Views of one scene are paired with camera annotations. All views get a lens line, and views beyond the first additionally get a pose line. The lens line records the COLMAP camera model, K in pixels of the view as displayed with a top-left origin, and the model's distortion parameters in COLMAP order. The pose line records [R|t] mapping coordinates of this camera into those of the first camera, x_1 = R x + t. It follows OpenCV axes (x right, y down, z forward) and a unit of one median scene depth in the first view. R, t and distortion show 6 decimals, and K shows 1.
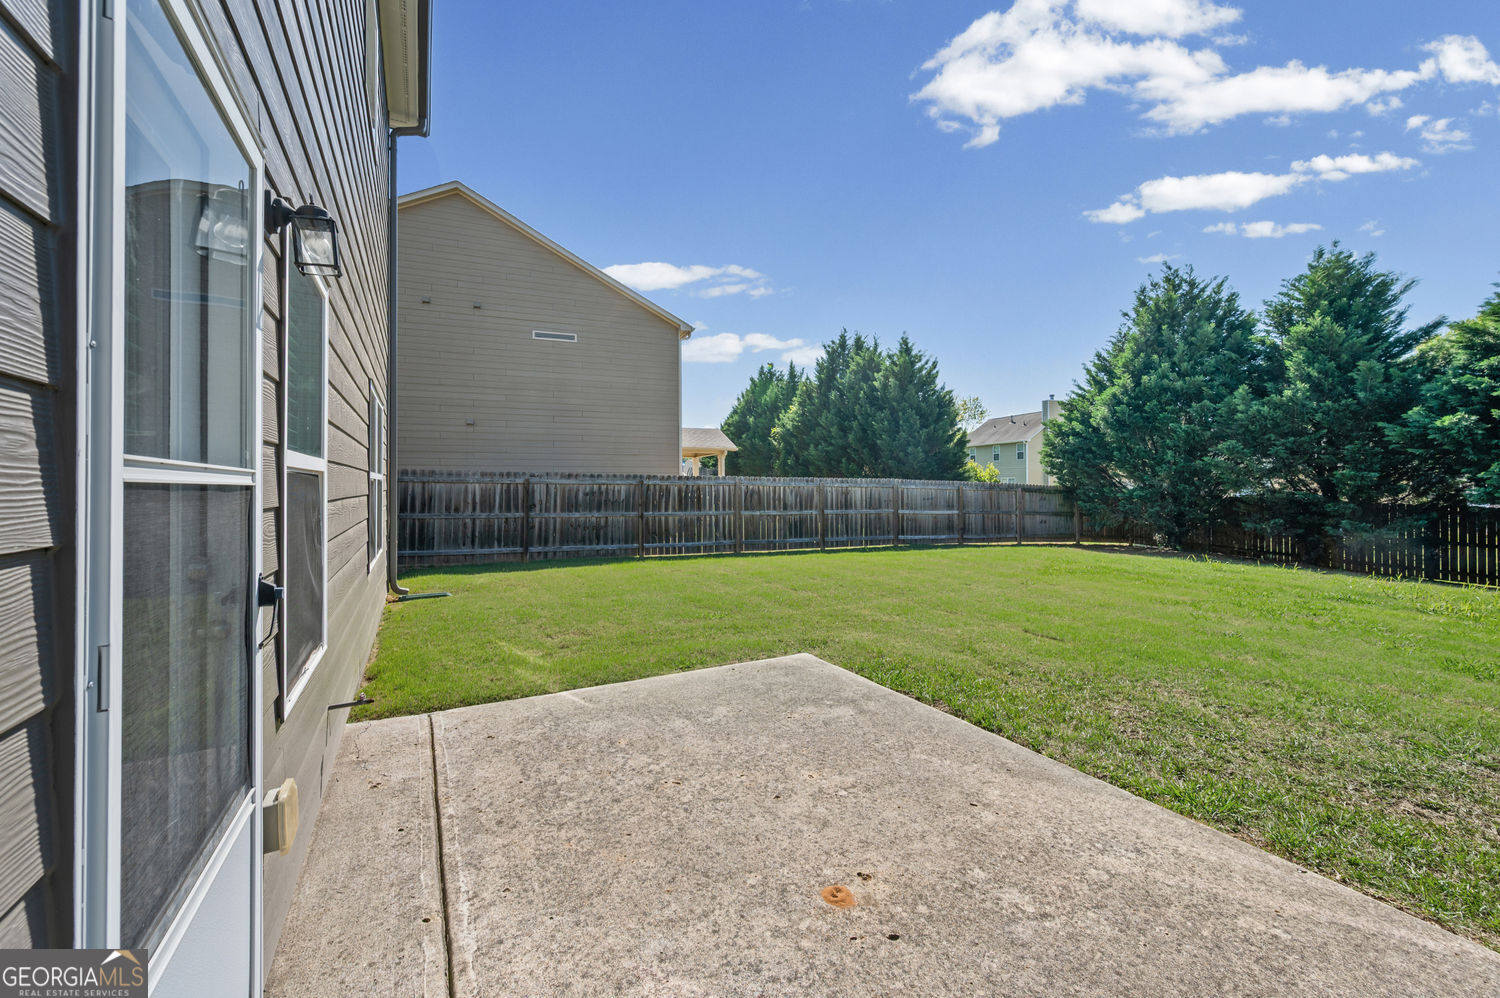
lens RADIAL K [[605.3, 0, 746.8], [0, 605.3, 468.1], [0, 0, 1]] dist [0.006133, -0.001617]
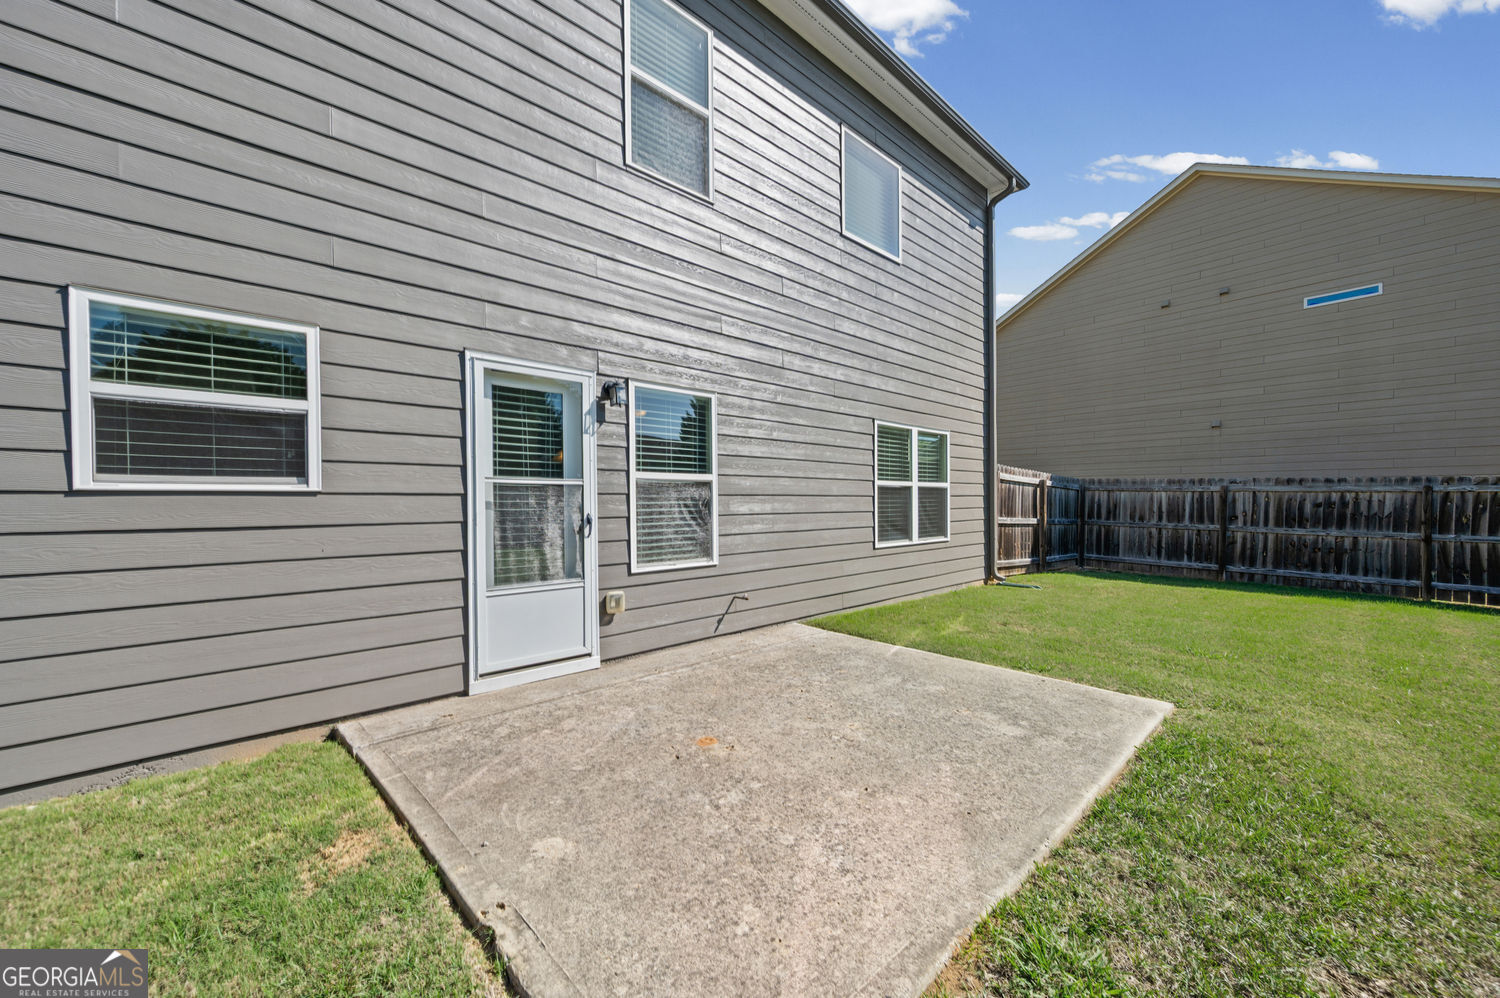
lens RADIAL K [[605.3, 0, 755.8], [0, 605.3, 506.8], [0, 0, 1]] dist [0.006133, -0.001617]
pose [[0.251746, 0.014229, -0.967689, 0.320131], [0.024673, 0.999473, 0.021115, 0.013143], [0.967479, -0.029191, 0.251262, 0.141448]]
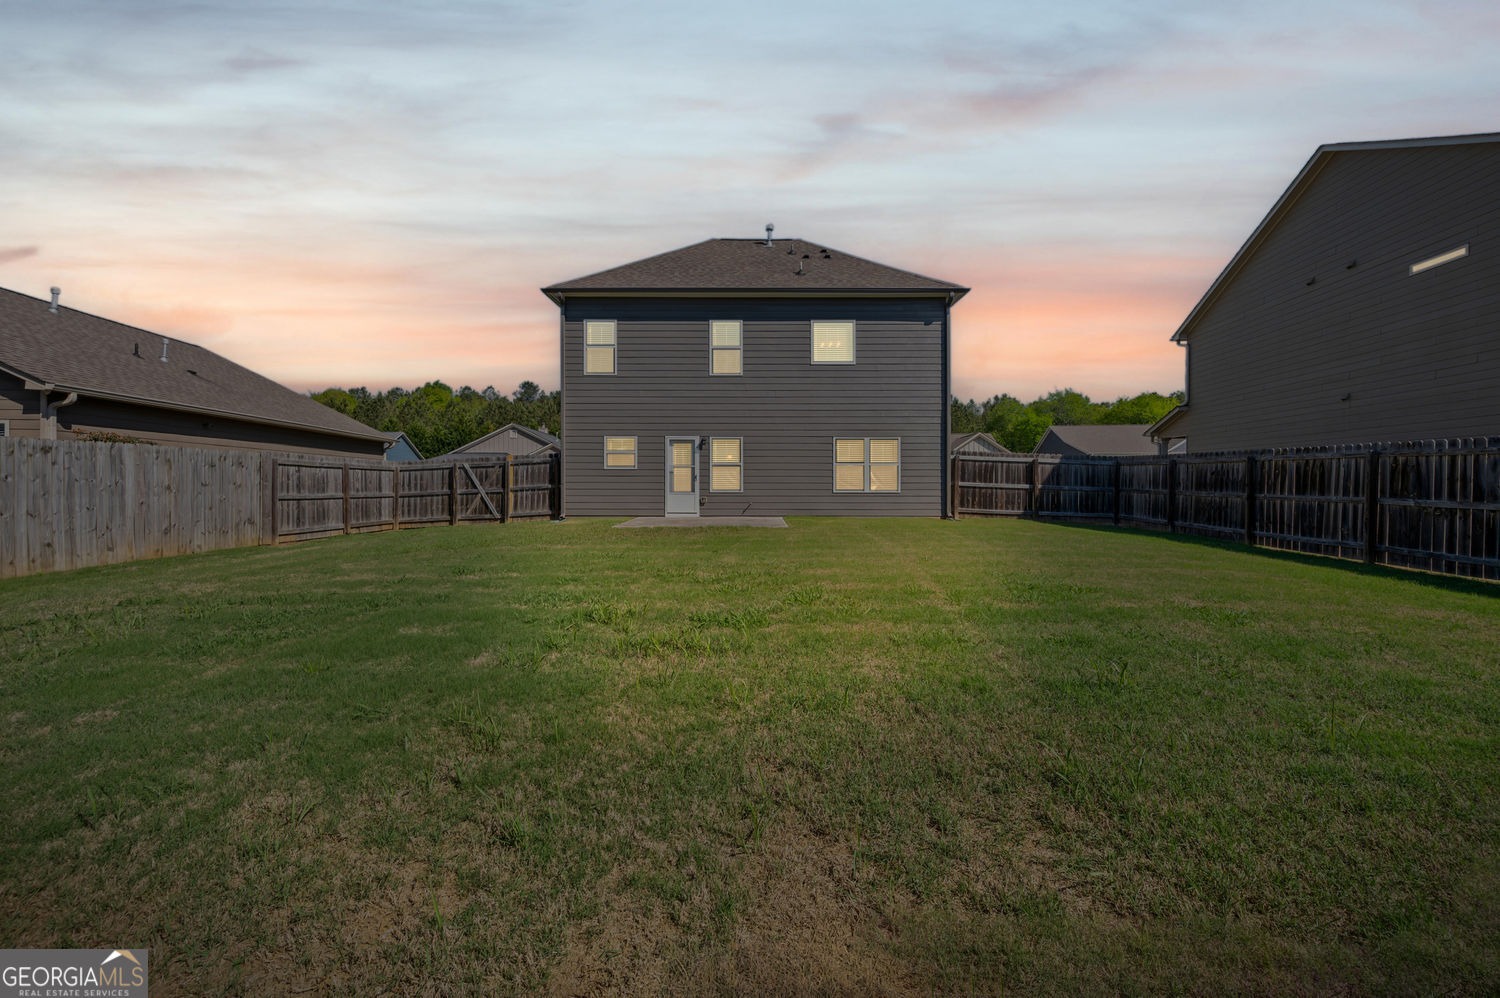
lens RADIAL K [[605.3, 0, 746.7], [0, 605.3, 496.8], [0, 0, 1]] dist [0.006133, -0.001617]
pose [[-0.510203, 0.018978, -0.859845, 1.055348], [0.021119, 0.999732, 0.009535, 0.061297], [0.859795, -0.013295, -0.510467, 0.931247]]
